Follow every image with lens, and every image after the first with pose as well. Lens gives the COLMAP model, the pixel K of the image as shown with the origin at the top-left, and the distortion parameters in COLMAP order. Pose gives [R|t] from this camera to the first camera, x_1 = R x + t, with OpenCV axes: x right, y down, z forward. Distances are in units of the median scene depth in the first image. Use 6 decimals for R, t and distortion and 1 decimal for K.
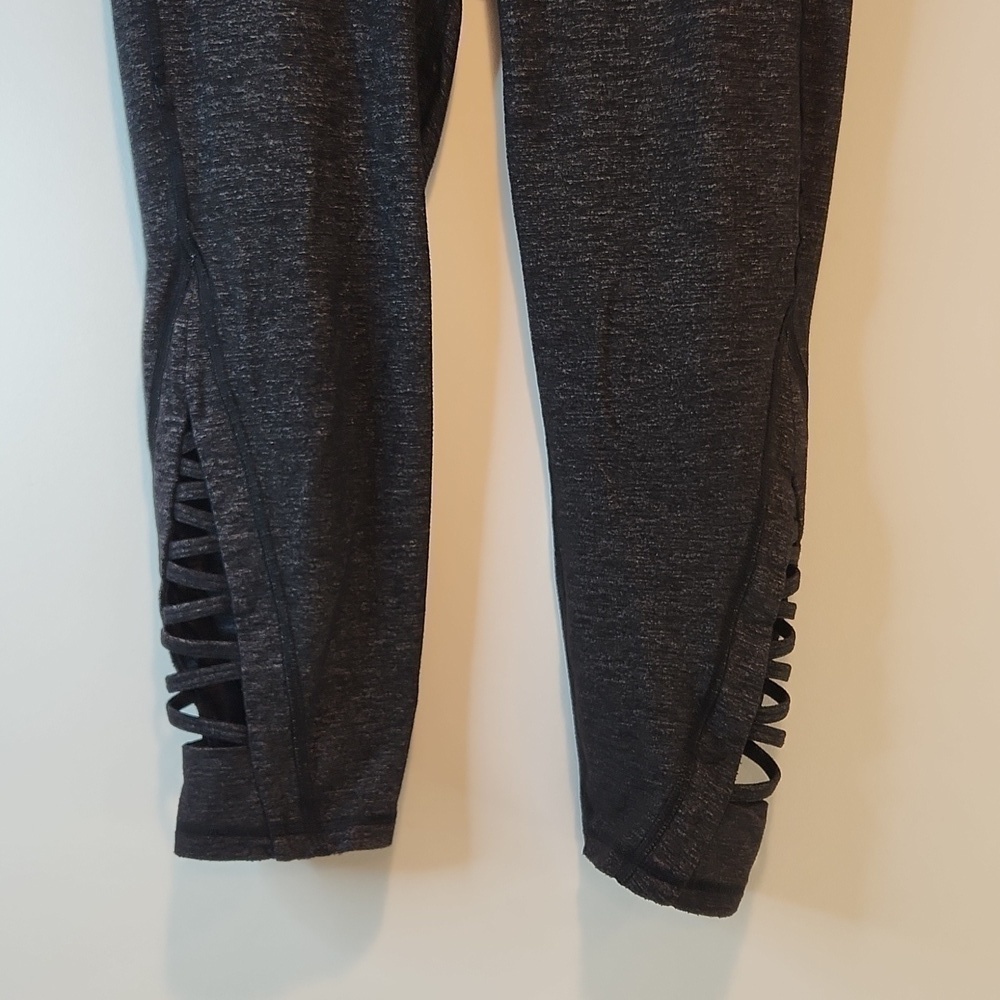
lens RADIAL K [[1452.9, 0, 515.9], [0, 1452.9, 501.6], [0, 0, 1]] dist [0.079336, 0.000000]
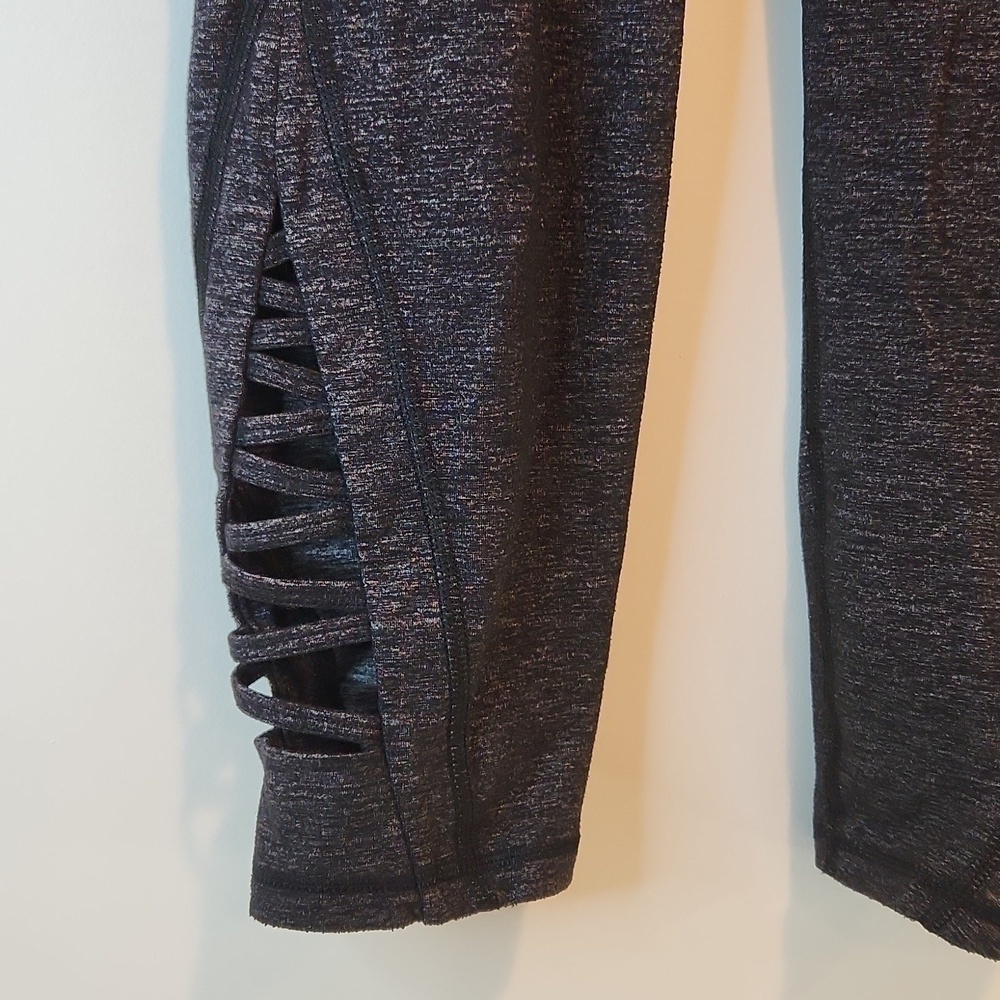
lens RADIAL K [[1452.9, 0, 499.1], [0, 1452.9, 501.8], [0, 0, 1]] dist [0.079336, 0.000000]
pose [[0.982734, -0.003899, 0.184982, -0.247652], [-0.014371, 0.995149, 0.097323, 0.002305], [-0.184464, -0.098301, 0.977911, 0.394540]]
